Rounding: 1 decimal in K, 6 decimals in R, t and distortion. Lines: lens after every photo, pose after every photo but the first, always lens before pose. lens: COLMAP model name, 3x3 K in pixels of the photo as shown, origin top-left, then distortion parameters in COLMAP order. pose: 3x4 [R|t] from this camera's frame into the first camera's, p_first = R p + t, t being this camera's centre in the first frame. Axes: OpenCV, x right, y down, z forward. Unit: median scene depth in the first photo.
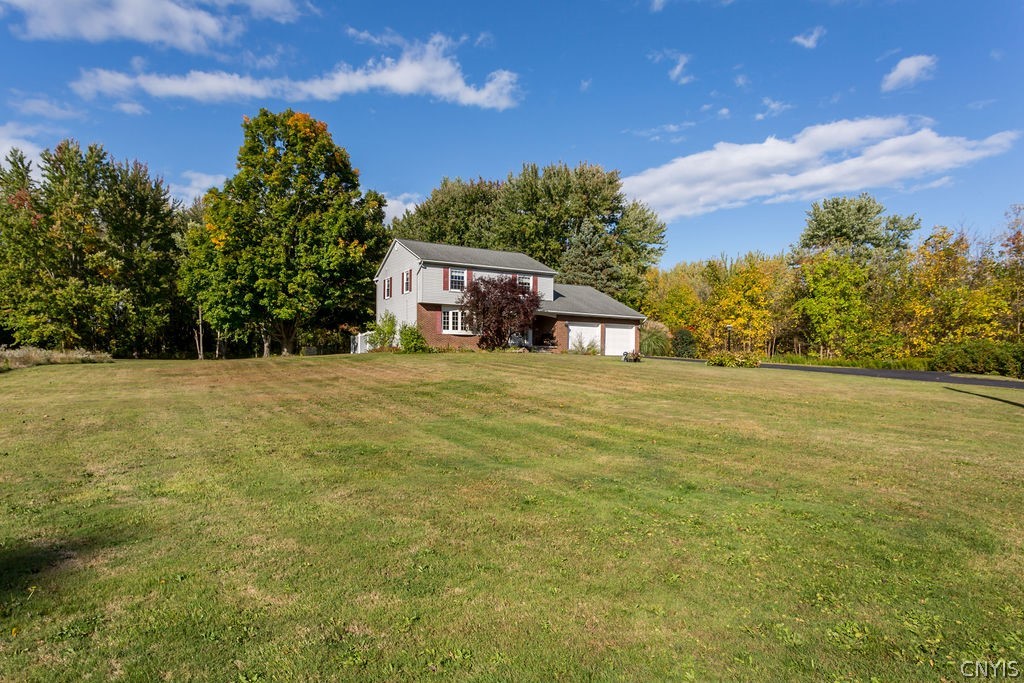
lens RADIAL K [[494.4, 0, 446.9], [0, 494.4, 379.7], [0, 0, 1]] dist [-0.000675, -0.003354]
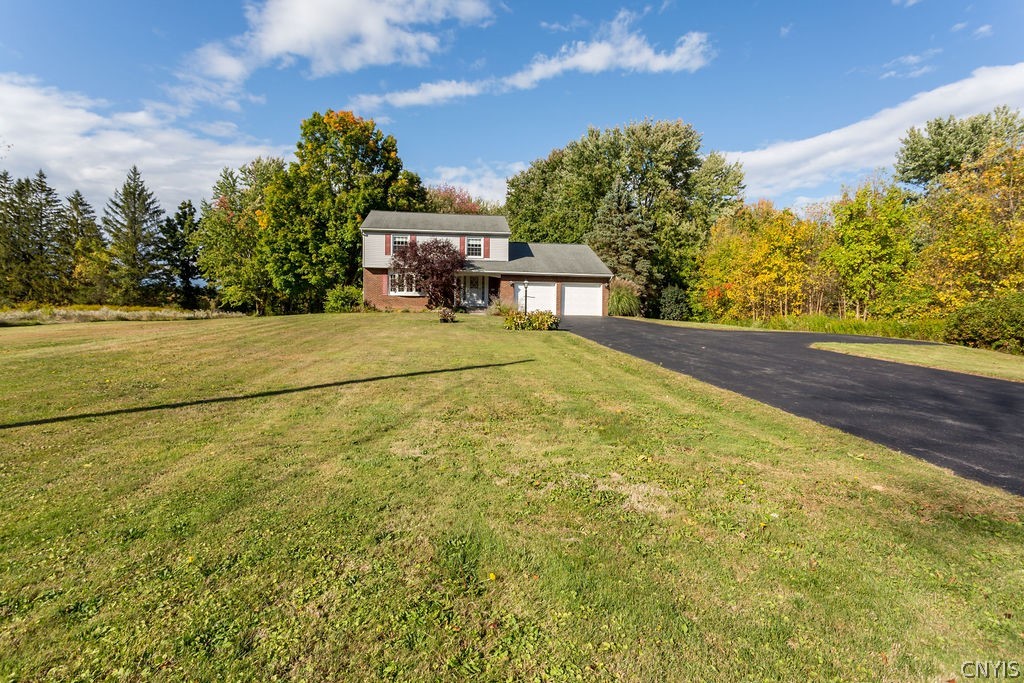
lens RADIAL K [[465.4, 0, 520.2], [0, 465.4, 331.8], [0, 0, 1]] dist [-0.012038, 0.000055]
pose [[0.942994, 0.013618, -0.332530, 0.105492], [-0.020985, 0.999607, -0.018573, 0.000128], [0.332146, 0.024493, 0.942910, 0.023602]]
